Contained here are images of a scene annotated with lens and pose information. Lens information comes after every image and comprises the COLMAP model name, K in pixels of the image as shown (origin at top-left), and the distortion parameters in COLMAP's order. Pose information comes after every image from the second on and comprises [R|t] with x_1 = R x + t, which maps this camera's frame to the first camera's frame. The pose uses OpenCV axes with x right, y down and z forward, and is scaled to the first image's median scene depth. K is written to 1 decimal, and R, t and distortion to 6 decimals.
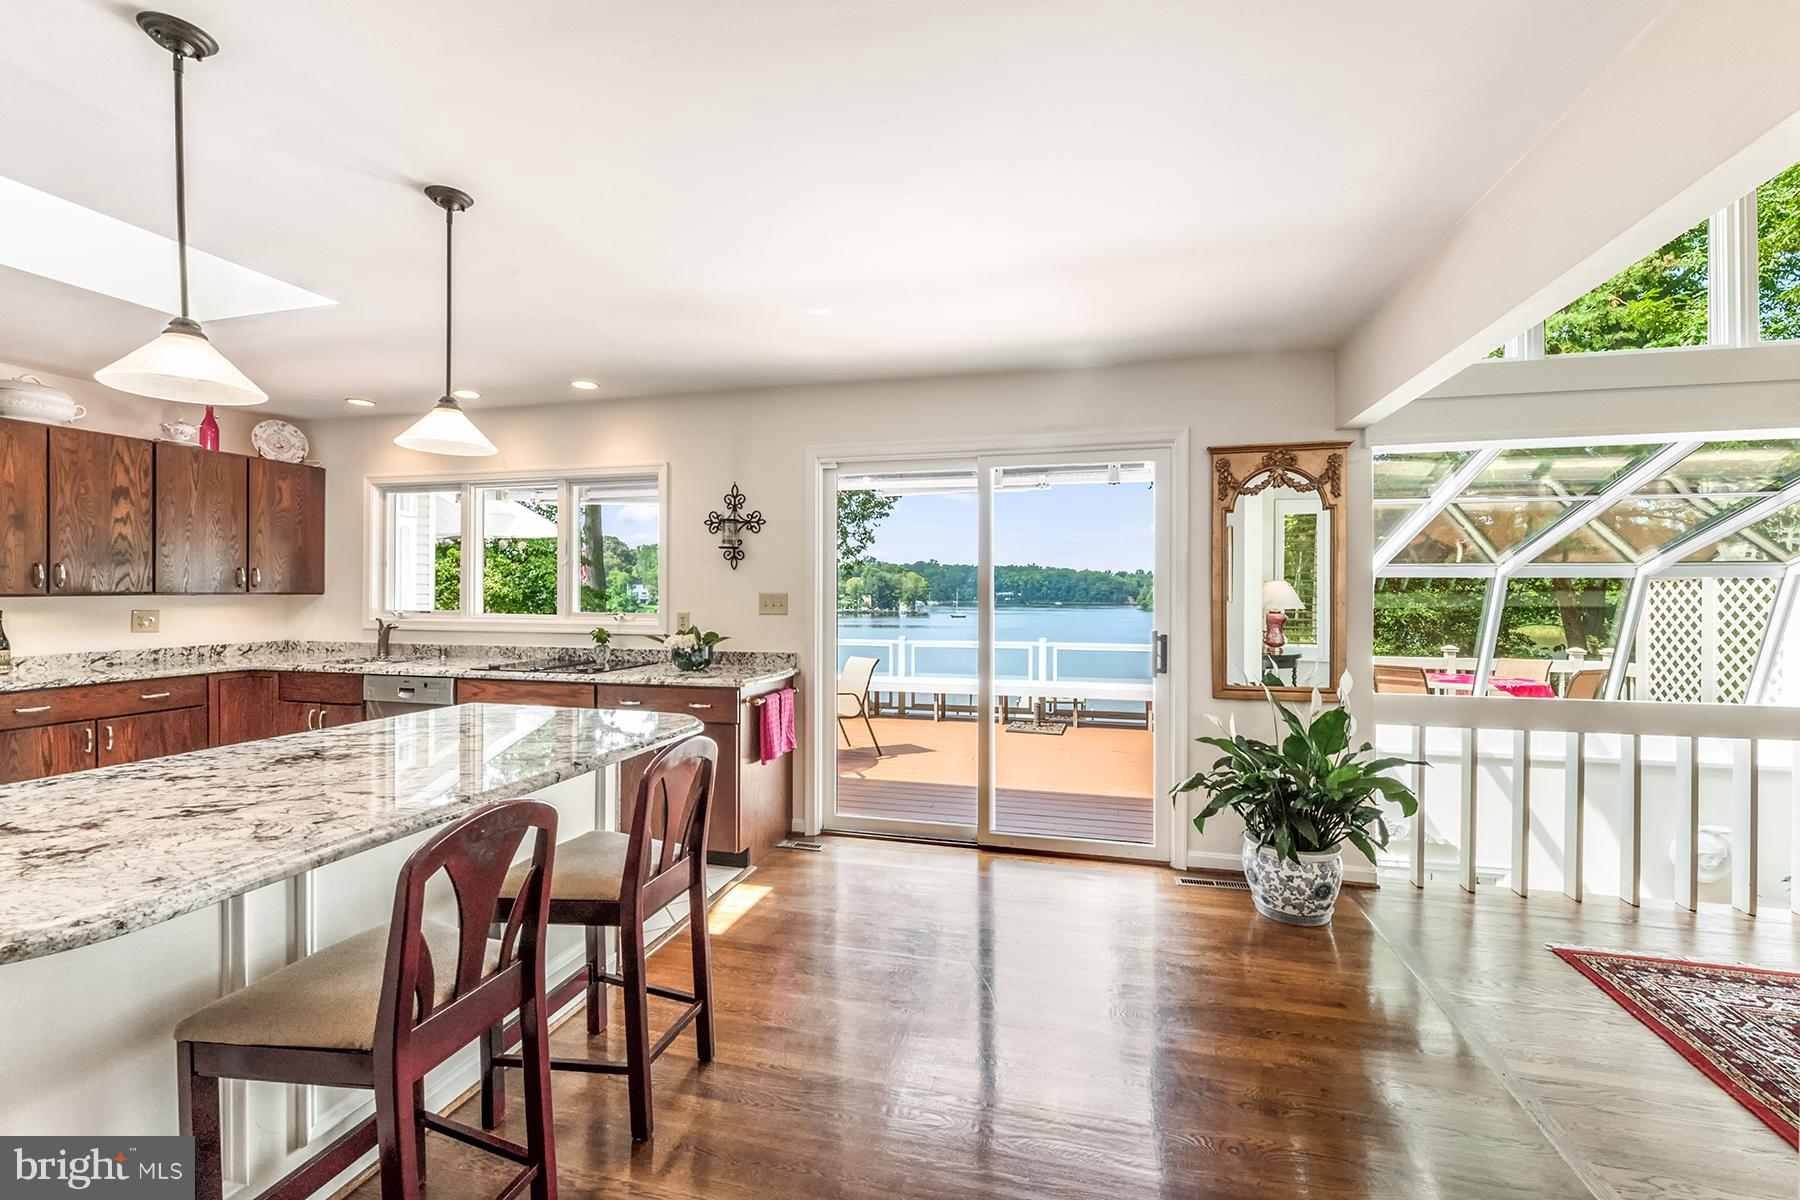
lens RADIAL K [[733.4, 0, 906.3], [0, 733.4, 599.6], [0, 0, 1]] dist [0.000550, 0.000068]
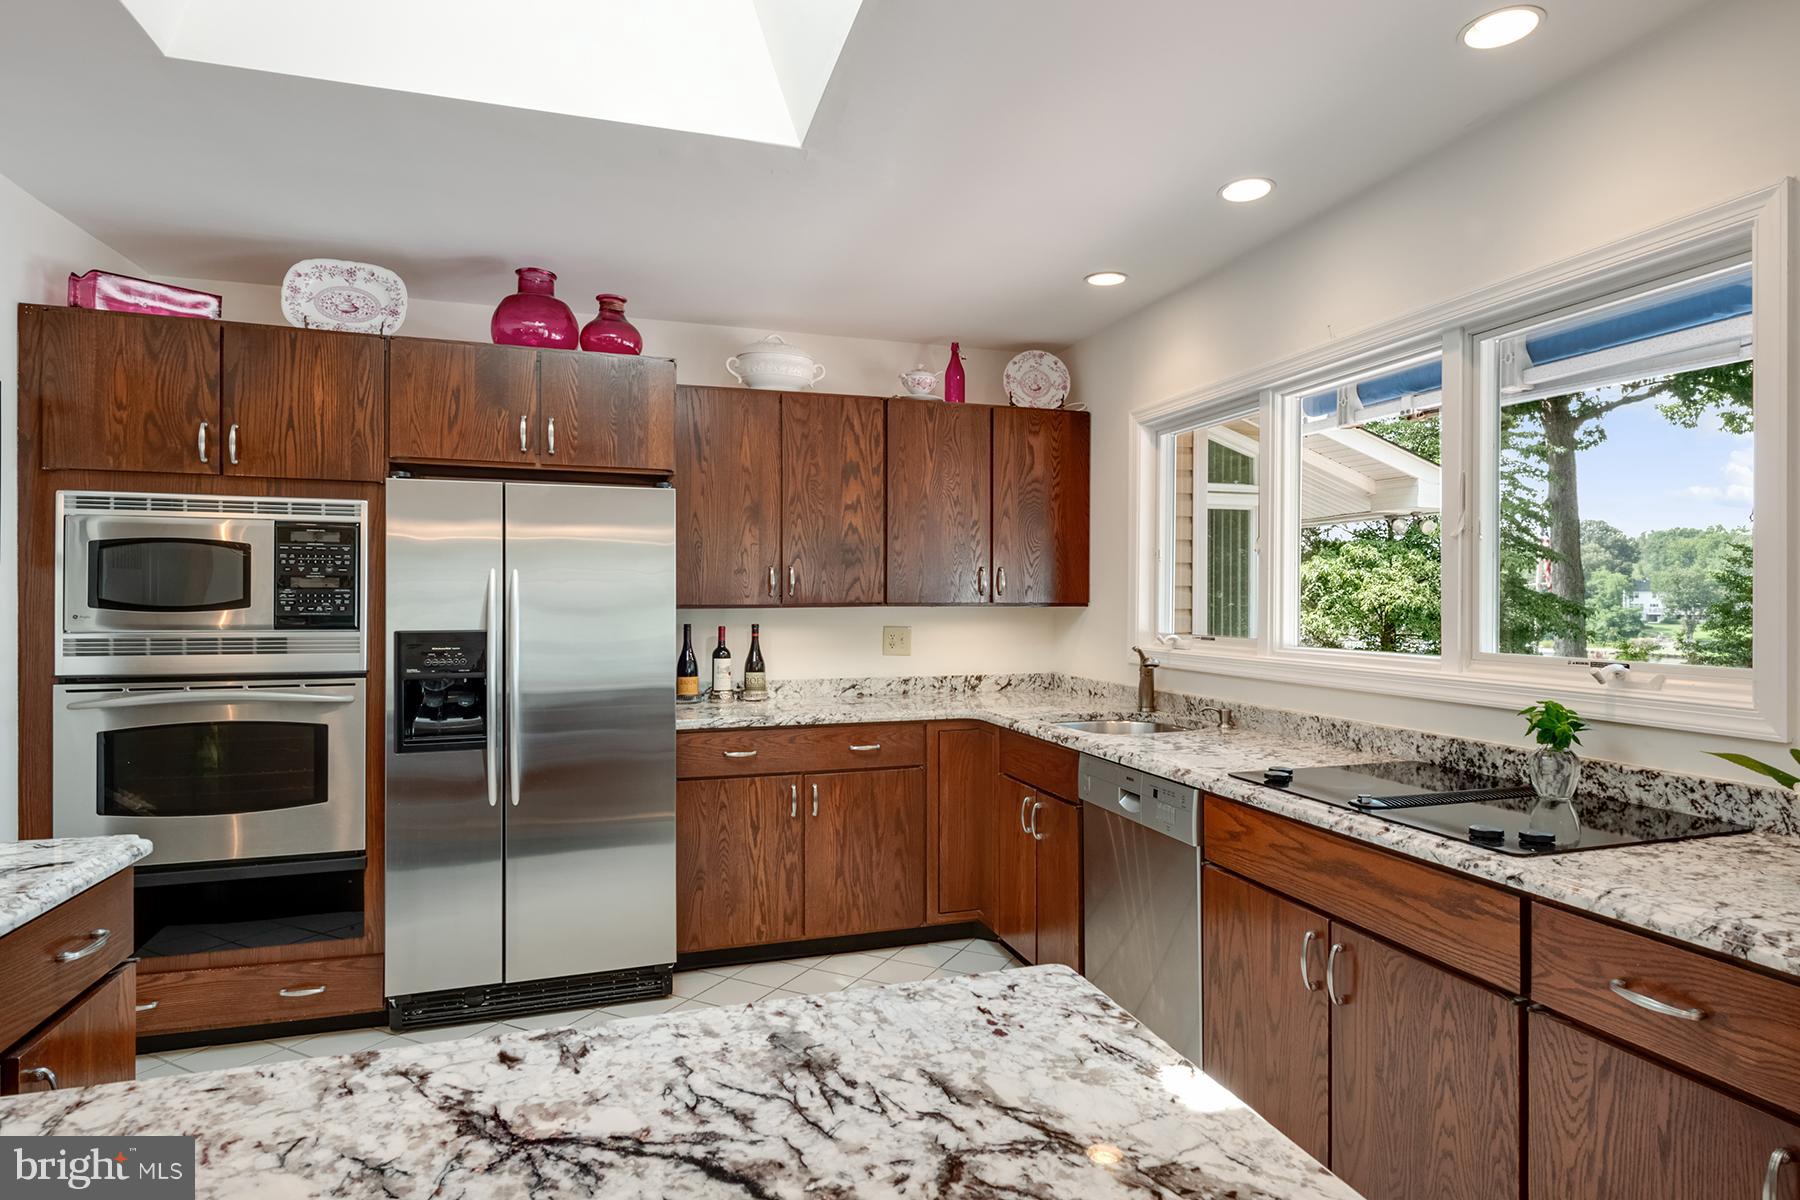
lens RADIAL K [[949.2, 0, 905.0], [0, 949.2, 601.9], [0, 0, 1]] dist [-0.005567, -0.000871]
pose [[0.529514, -0.002527, -0.848297, -0.182289], [-0.008114, 0.999935, -0.008044, -0.002271], [0.848262, 0.011142, 0.529459, 0.457728]]
